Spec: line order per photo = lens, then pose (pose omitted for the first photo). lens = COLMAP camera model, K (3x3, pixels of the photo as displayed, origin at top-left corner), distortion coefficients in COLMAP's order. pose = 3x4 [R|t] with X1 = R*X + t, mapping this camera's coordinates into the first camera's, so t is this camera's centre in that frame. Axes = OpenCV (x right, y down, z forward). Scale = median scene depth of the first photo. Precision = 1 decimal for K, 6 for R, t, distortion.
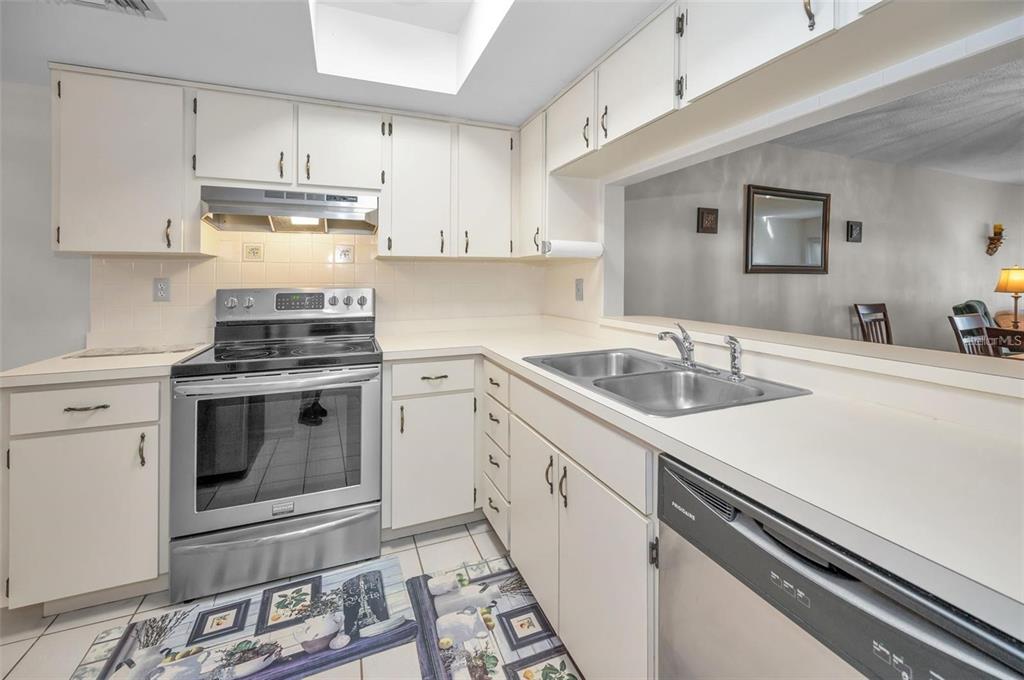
lens RADIAL K [[431.7, 0, 501.4], [0, 431.7, 278.0], [0, 0, 1]] dist [-0.002403, -0.000443]
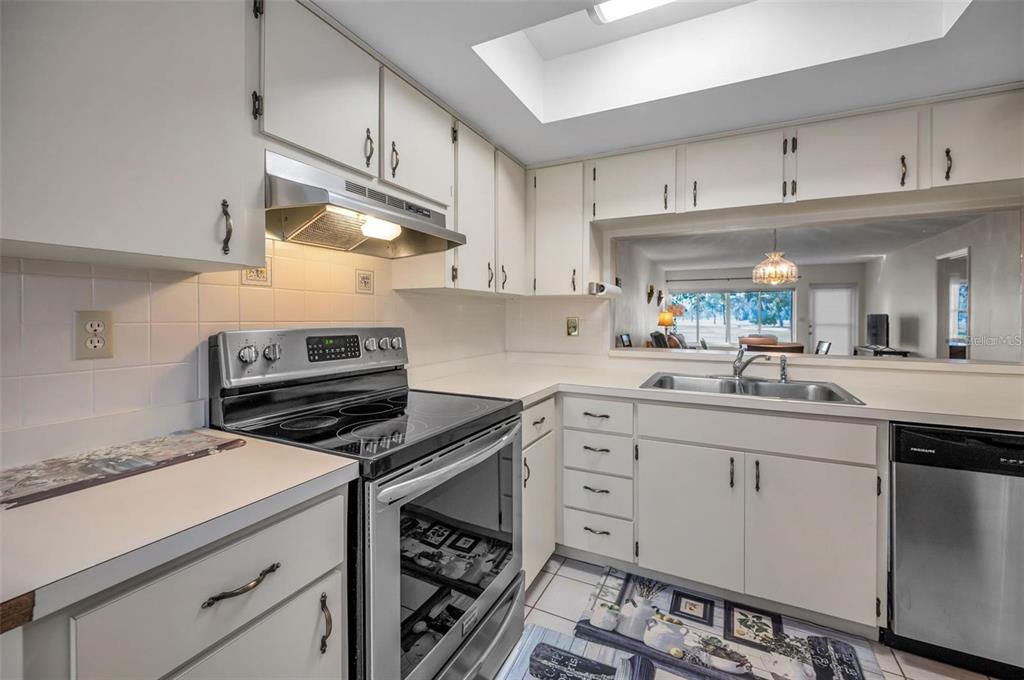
lens RADIAL K [[431.7, 0, 505.6], [0, 431.7, 320.4], [0, 0, 1]] dist [-0.002403, -0.000443]
pose [[0.735837, 0.000003, 0.677159, -0.871488], [-0.008315, 0.999925, 0.009031, 0.002661], [-0.677108, -0.012275, 0.735782, 0.370445]]
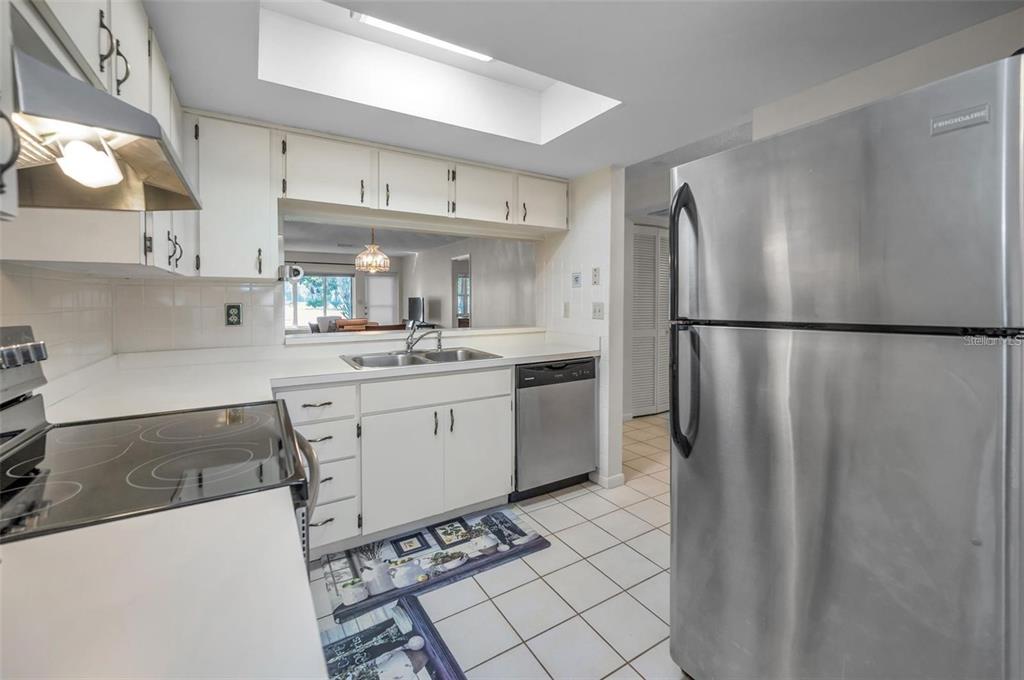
lens RADIAL K [[431.7, 0, 535.4], [0, 431.7, 310.7], [0, 0, 1]] dist [-0.002403, -0.000443]
pose [[-0.230059, -0.022307, 0.972921, -1.093548], [-0.001890, 0.999746, 0.022475, -0.004906], [-0.973175, 0.003331, -0.230043, 0.710691]]
